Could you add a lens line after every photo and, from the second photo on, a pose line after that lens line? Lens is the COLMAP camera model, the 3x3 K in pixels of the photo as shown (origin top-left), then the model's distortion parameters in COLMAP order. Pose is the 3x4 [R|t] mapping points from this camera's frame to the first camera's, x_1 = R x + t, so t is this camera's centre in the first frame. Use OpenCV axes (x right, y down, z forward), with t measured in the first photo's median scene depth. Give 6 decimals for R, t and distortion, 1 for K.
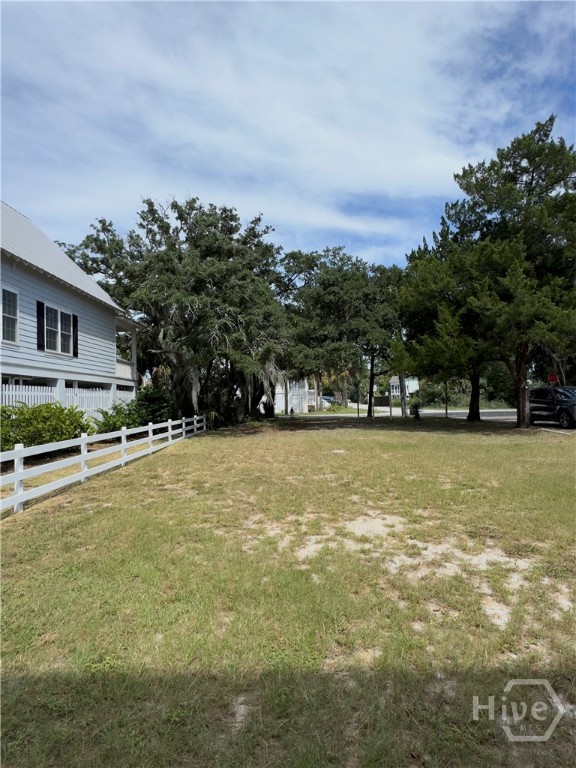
lens RADIAL K [[450.7, 0, 288.2], [0, 450.7, 378.2], [0, 0, 1]] dist [-0.002639, 0.003356]
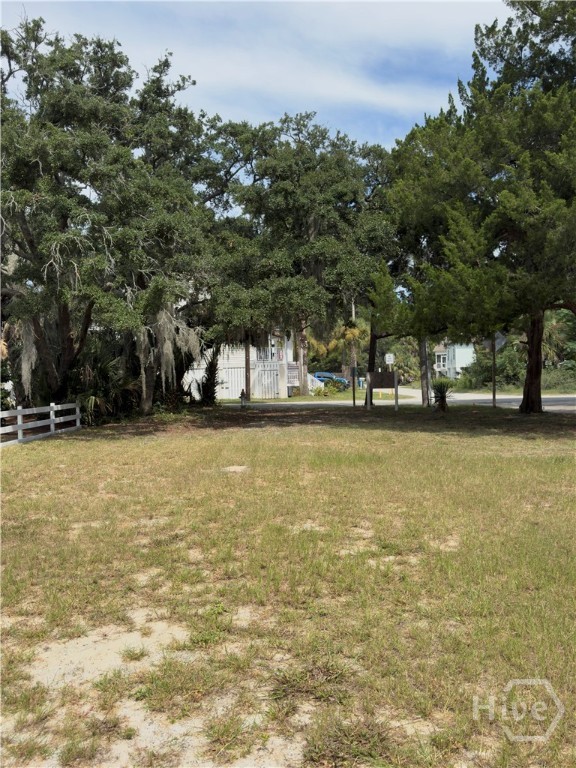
lens RADIAL K [[700.3, 0, 285.3], [0, 700.3, 389.8], [0, 0, 1]] dist [0.009345, 0.000000]
pose [[0.999993, 0.001284, -0.003498, 0.105371], [-0.001056, 0.997913, 0.064557, 0.005938], [0.003574, -0.064553, 0.997908, 0.091138]]
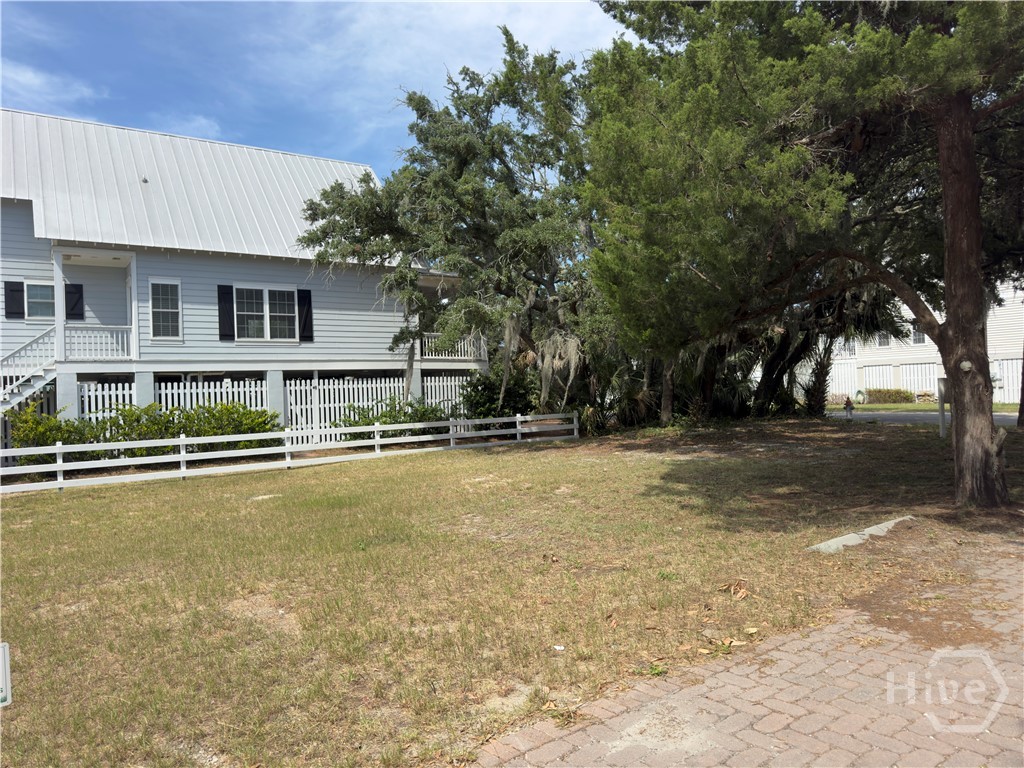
lens RADIAL K [[725.2, 0, 516.5], [0, 725.2, 386.2], [0, 0, 1]] dist [-0.000375, -0.003204]
pose [[0.596298, -0.003589, -0.802755, 0.633156], [0.062401, 0.997172, 0.041894, 0.001324], [0.800334, -0.075074, 0.594836, 0.412957]]
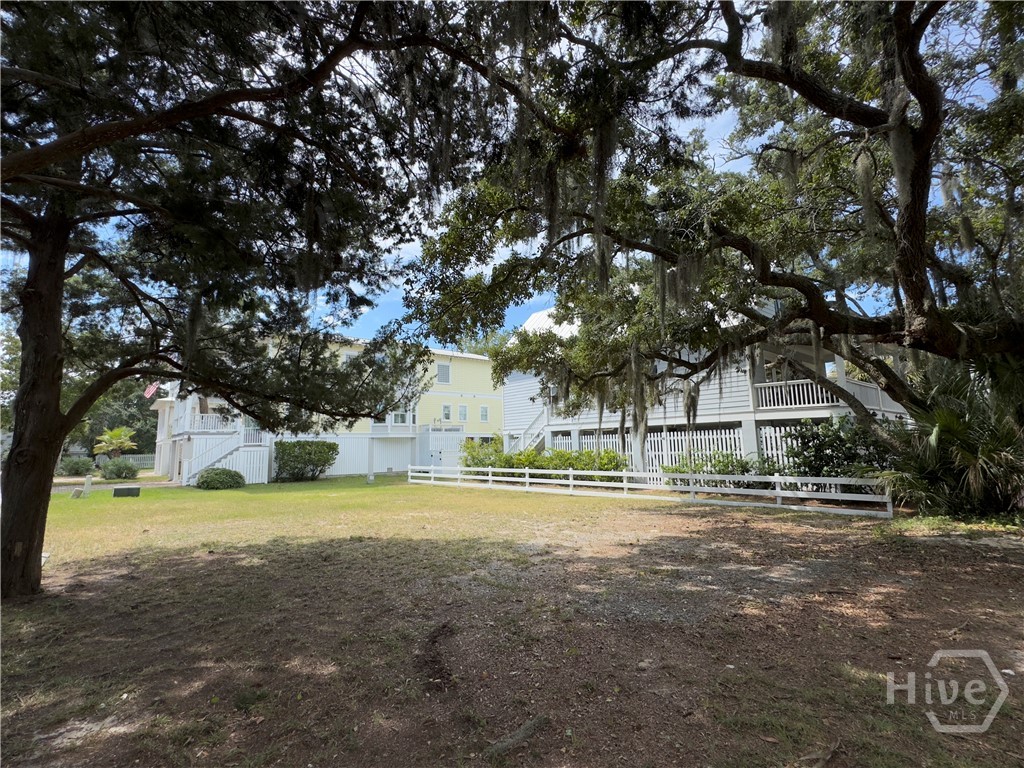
lens RADIAL K [[490.9, 0, 511.5], [0, 490.9, 380.3], [0, 0, 1]] dist [0.004869, 0.000241]
pose [[-0.773494, -0.046068, -0.632127, 0.423932], [0.071192, 0.984728, -0.158879, 0.046969], [0.629792, -0.167895, -0.758402, 1.333518]]
